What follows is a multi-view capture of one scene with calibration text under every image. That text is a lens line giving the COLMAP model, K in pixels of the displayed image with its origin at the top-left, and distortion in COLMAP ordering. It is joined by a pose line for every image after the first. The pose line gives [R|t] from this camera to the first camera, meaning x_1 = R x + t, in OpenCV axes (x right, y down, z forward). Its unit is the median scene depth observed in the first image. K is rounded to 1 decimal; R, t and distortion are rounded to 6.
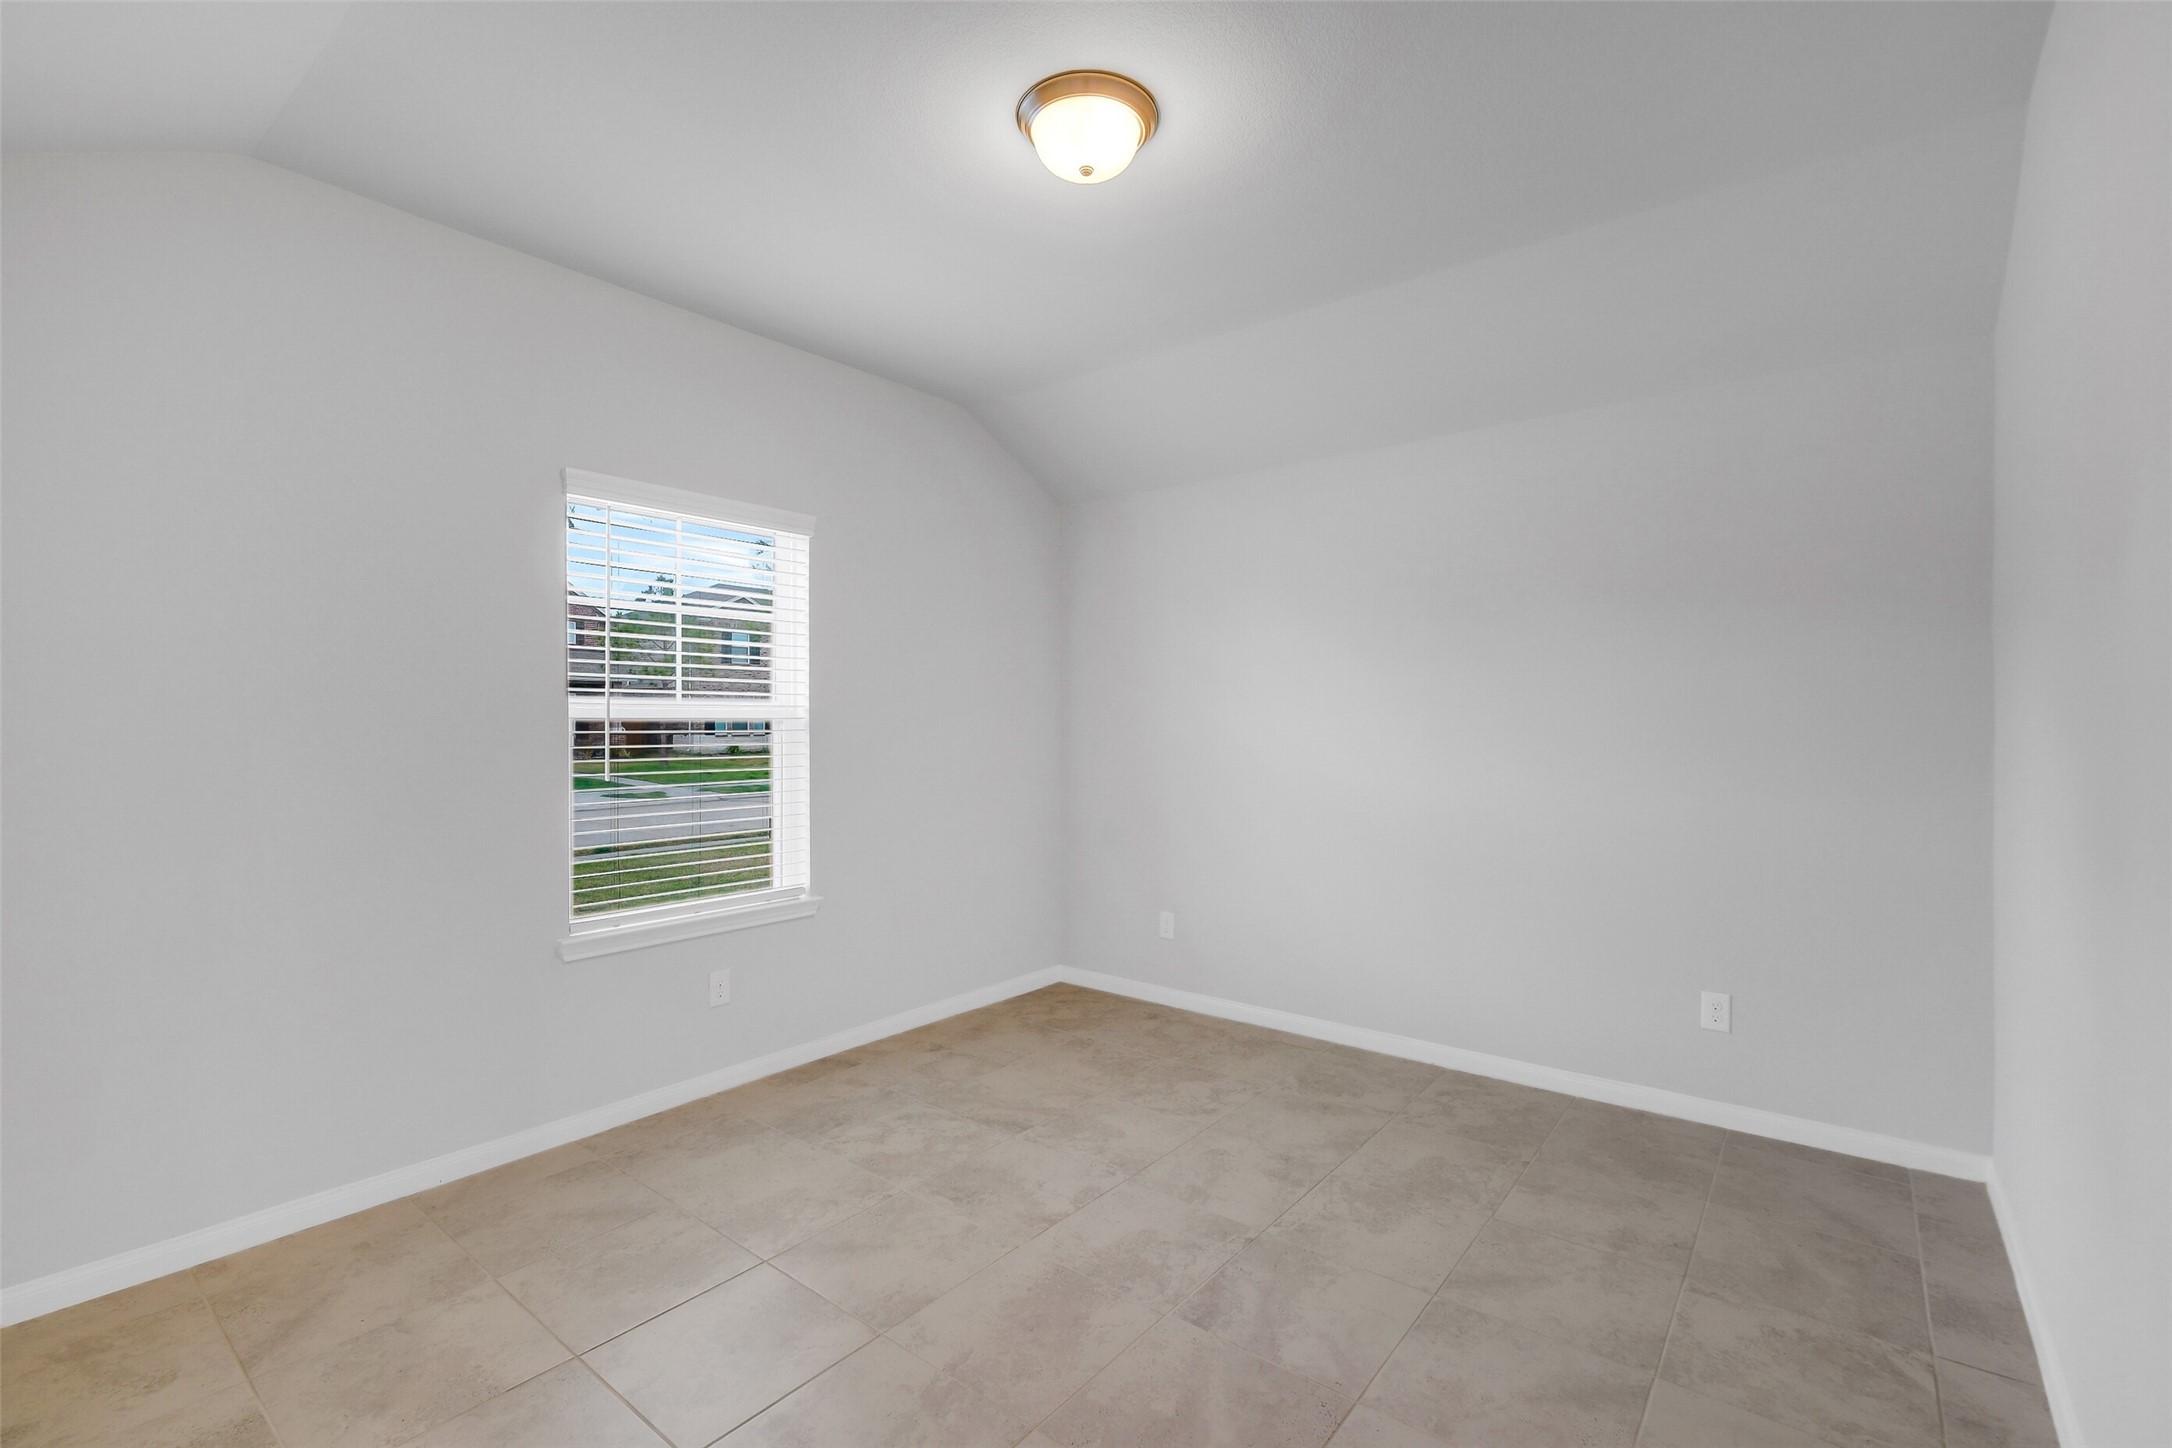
lens RADIAL K [[1011.5, 0, 1092.0], [0, 1011.5, 715.8], [0, 0, 1]] dist [0.002796, 0.000389]
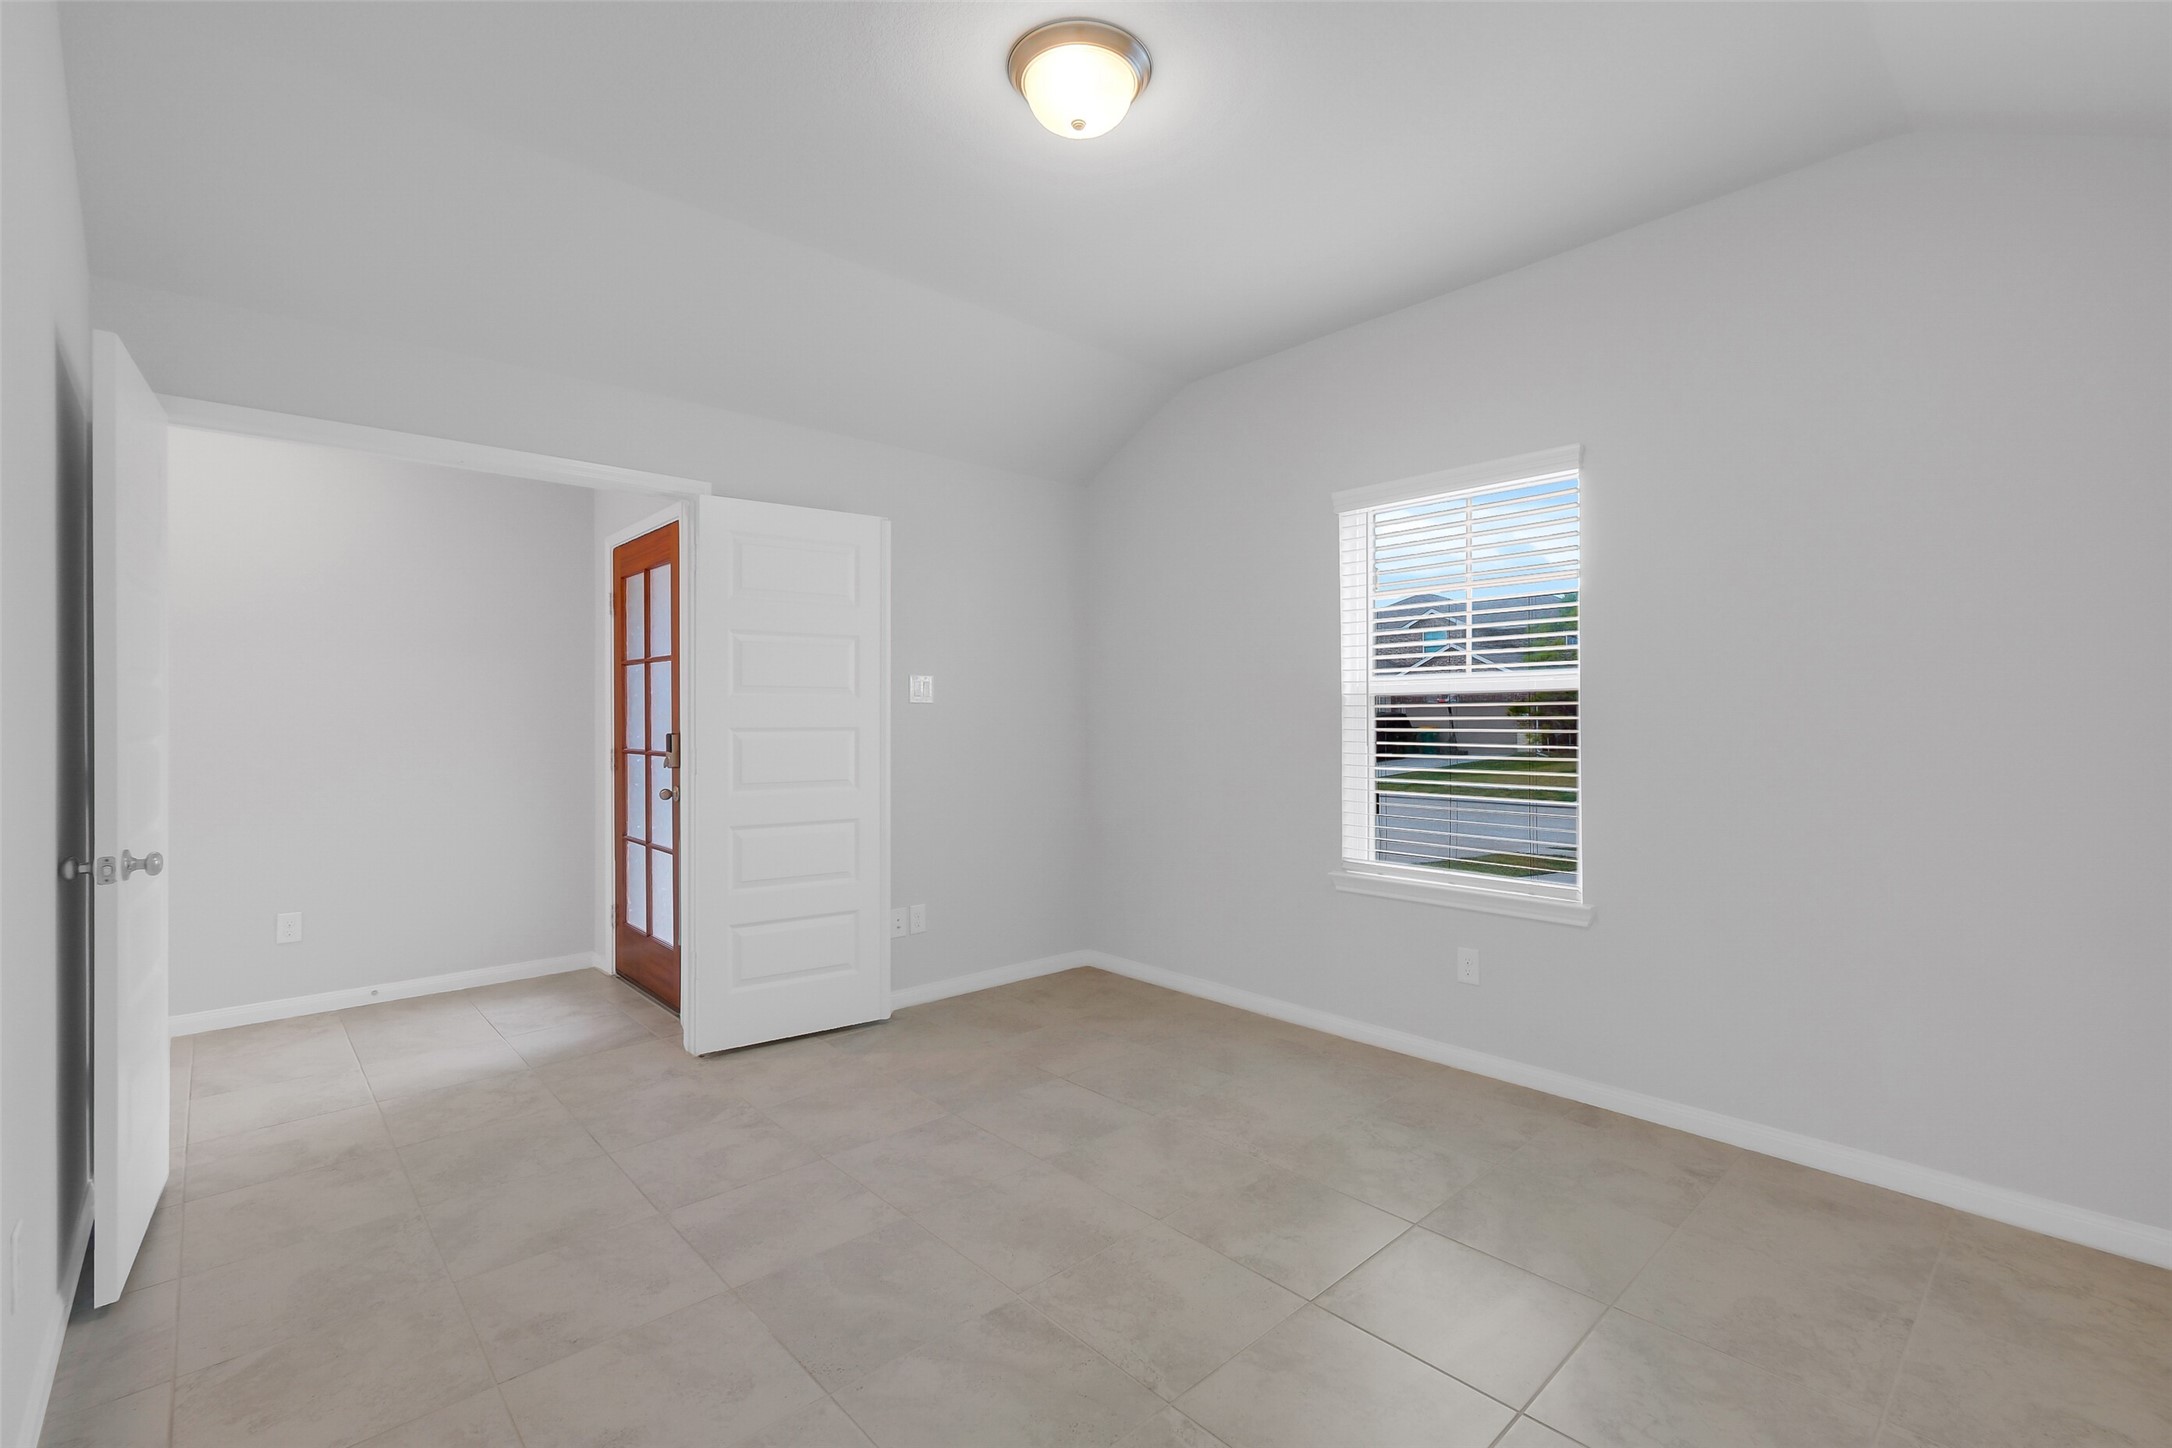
lens RADIAL K [[1011.5, 0, 1092.0], [0, 1011.5, 715.8], [0, 0, 1]] dist [0.002796, 0.000389]
pose [[-0.207949, -0.006476, -0.978118, 0.708692], [0.003835, 0.999965, -0.007436, 0.034397], [0.978132, -0.005298, -0.207917, 0.898195]]
